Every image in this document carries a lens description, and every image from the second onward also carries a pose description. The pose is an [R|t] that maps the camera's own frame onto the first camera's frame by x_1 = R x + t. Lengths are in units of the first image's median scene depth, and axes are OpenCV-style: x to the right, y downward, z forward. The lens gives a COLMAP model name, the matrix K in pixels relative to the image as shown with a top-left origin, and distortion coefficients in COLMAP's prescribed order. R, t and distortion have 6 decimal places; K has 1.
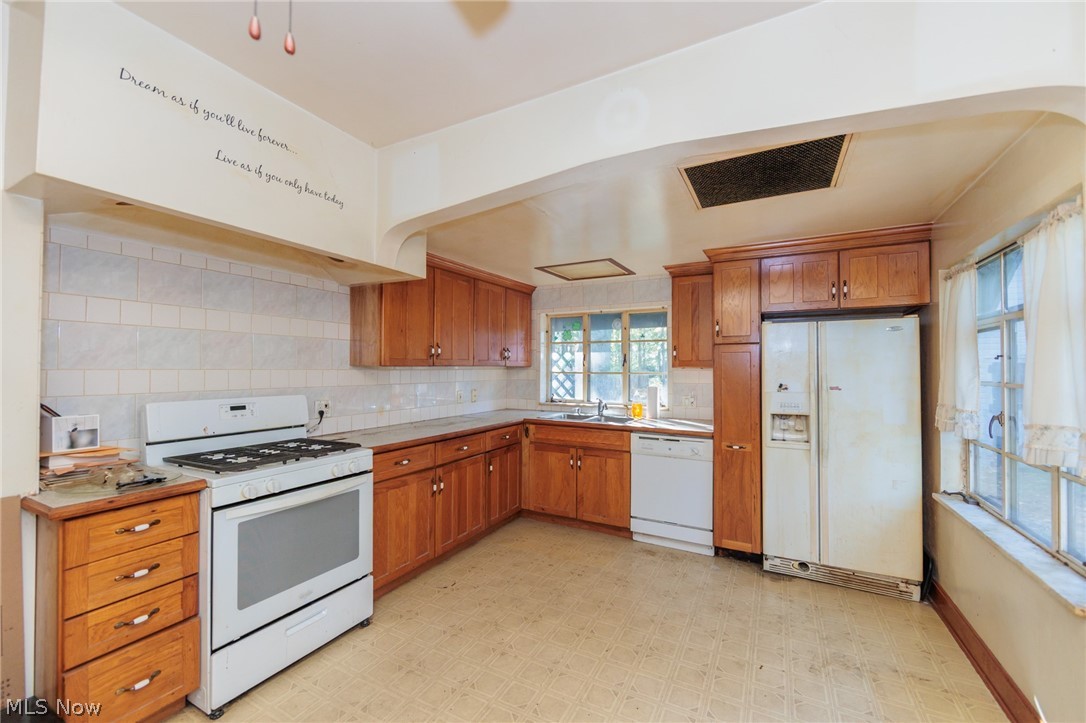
lens RADIAL K [[438.9, 0, 544.0], [0, 438.9, 362.4], [0, 0, 1]] dist [-0.008623, 0.001389]
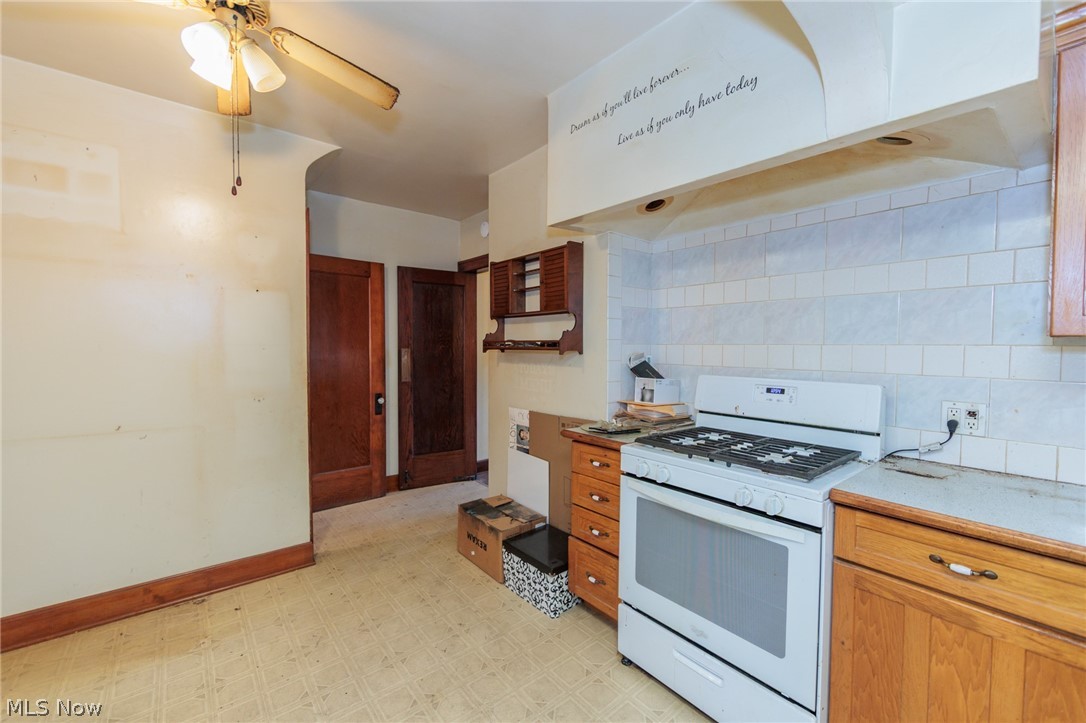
lens RADIAL K [[438.9, 0, 539.5], [0, 438.9, 359.9], [0, 0, 1]] dist [-0.008623, 0.001389]
pose [[-0.381963, 0.026870, -0.923787, 0.257061], [0.005983, 0.999628, 0.026602, 0.022352], [0.924158, 0.004634, -0.381981, 0.982442]]
